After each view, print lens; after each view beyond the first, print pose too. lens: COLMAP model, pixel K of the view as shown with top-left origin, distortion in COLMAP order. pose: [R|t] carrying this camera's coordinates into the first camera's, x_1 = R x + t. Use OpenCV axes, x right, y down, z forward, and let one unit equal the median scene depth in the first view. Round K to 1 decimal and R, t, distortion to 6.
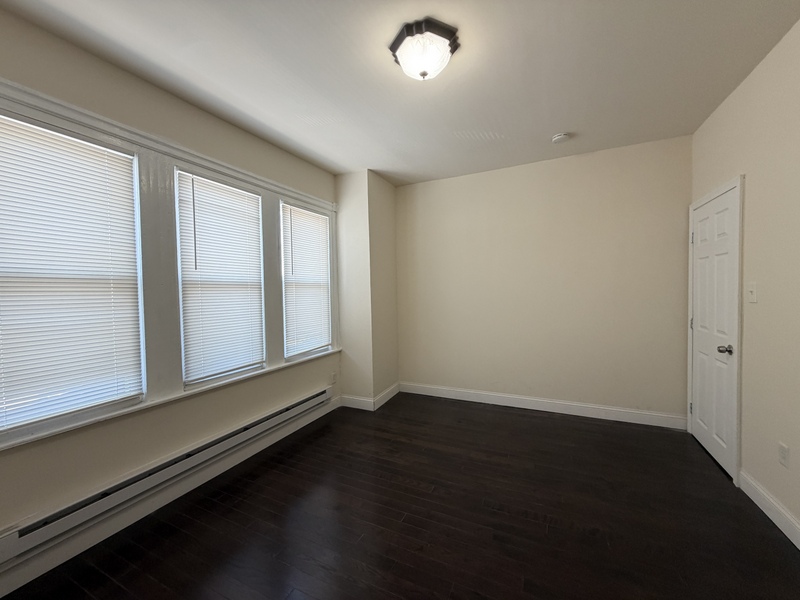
lens RADIAL K [[318.2, 0, 397.1], [0, 318.2, 301.4], [0, 0, 1]] dist [-0.000793, 0.000128]
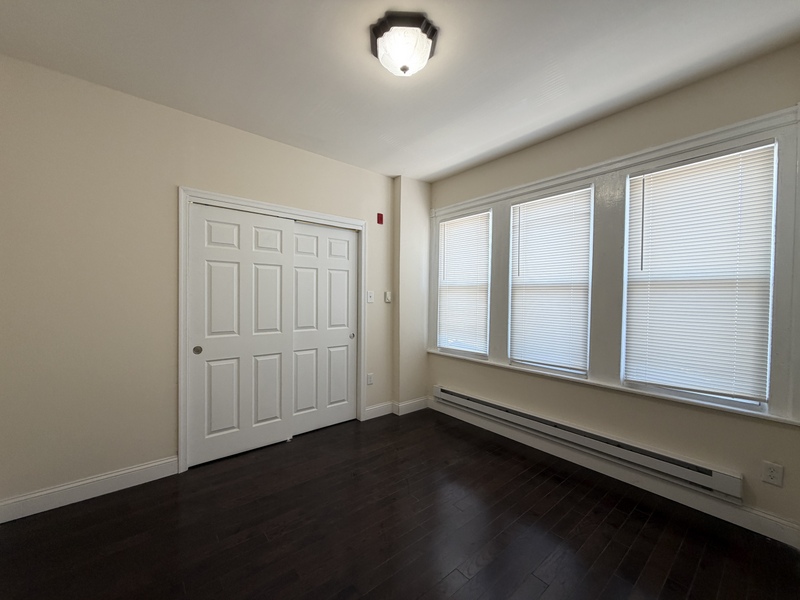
lens RADIAL K [[318.2, 0, 397.1], [0, 318.2, 301.4], [0, 0, 1]] dist [-0.000793, 0.000128]
pose [[-0.423332, 0.029438, -0.905496, 0.725703], [-0.028579, 0.998541, 0.045824, -0.039088], [0.905524, 0.045277, -0.421873, 1.041609]]
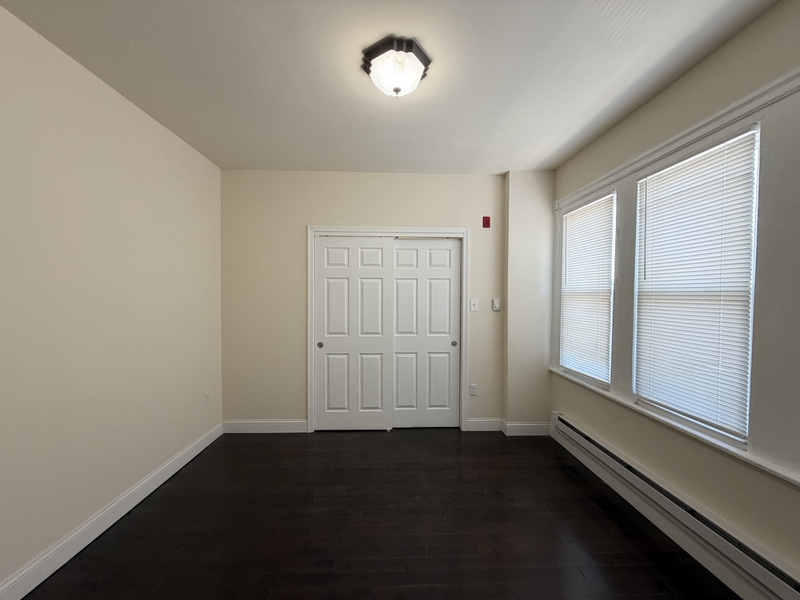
lens RADIAL K [[318.2, 0, 397.1], [0, 318.2, 301.4], [0, 0, 1]] dist [-0.000793, 0.000128]
pose [[-0.885999, 0.024924, -0.463017, 0.409650], [-0.001197, 0.998428, 0.056036, -0.083352], [0.463686, 0.050202, -0.884576, 1.402051]]
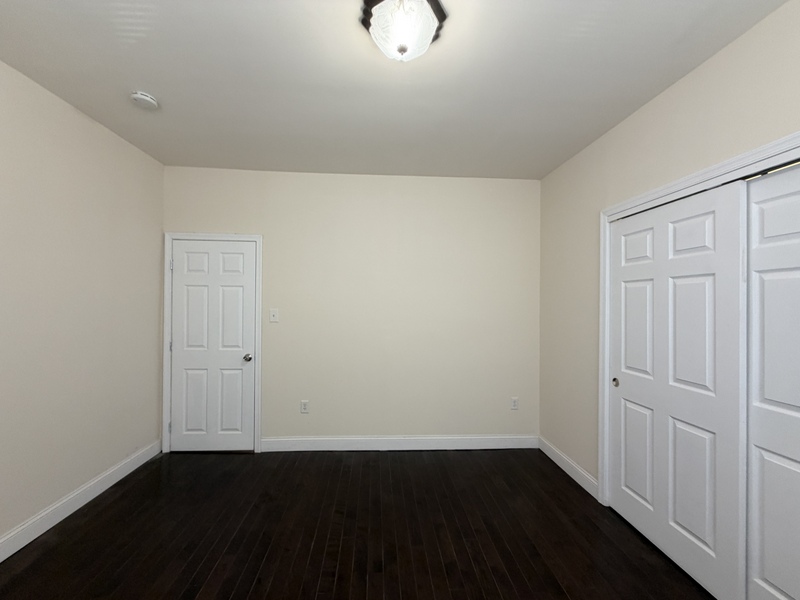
lens RADIAL K [[318.2, 0, 397.1], [0, 318.2, 301.4], [0, 0, 1]] dist [-0.000793, 0.000128]
pose [[-0.492435, 0.020146, 0.870116, -0.432012], [0.024912, 0.999649, -0.009046, -0.059068], [-0.869993, 0.017221, -0.492764, 1.037771]]
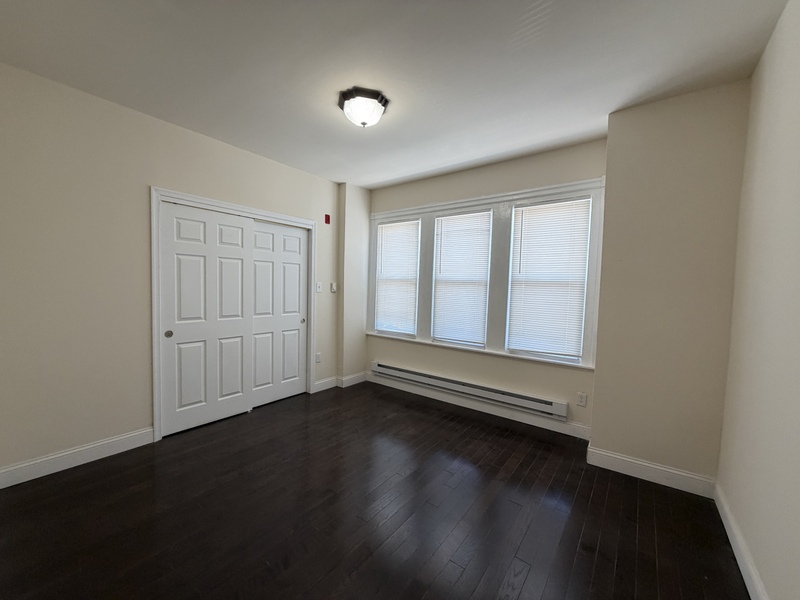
lens RADIAL K [[318.2, 0, 397.1], [0, 318.2, 301.4], [0, 0, 1]] dist [-0.000793, 0.000128]
pose [[-0.205391, 0.065066, -0.976515, 1.022313], [-0.051940, 0.995657, 0.077266, -0.066415], [0.977301, 0.066590, -0.201120, 1.063576]]
